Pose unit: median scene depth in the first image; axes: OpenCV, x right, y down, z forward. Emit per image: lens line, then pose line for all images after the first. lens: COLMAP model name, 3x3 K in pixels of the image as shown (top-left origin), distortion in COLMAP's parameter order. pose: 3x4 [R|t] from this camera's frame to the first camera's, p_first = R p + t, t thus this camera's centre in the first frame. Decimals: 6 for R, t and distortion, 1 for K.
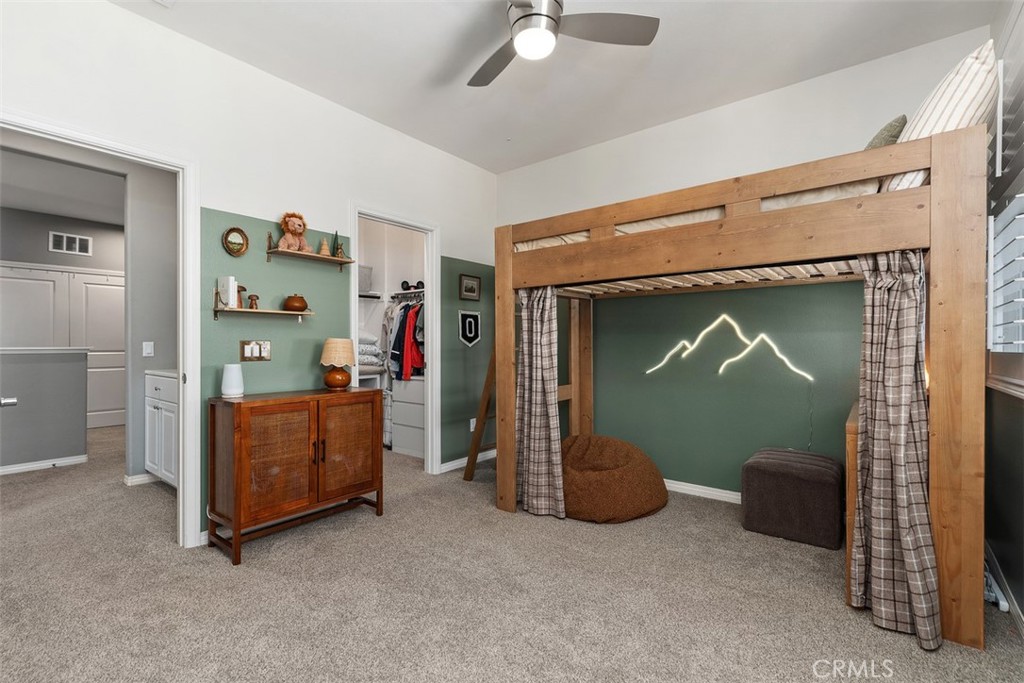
lens RADIAL K [[461.4, 0, 508.6], [0, 461.4, 344.8], [0, 0, 1]] dist [0.002851, -0.000451]
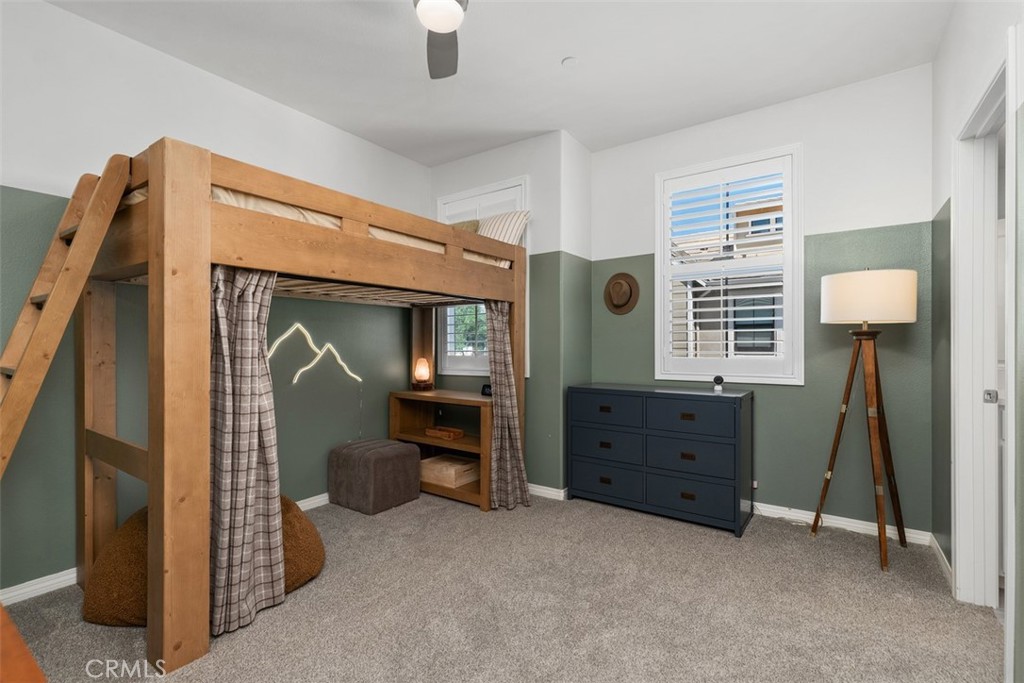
lens RADIAL K [[461.4, 0, 508.6], [0, 461.4, 344.8], [0, 0, 1]] dist [0.002851, -0.000451]
pose [[-0.069801, 0.002346, 0.997558, -0.607518], [0.005431, 0.999983, -0.001972, -0.016722], [-0.997546, 0.005280, -0.069812, 0.689150]]
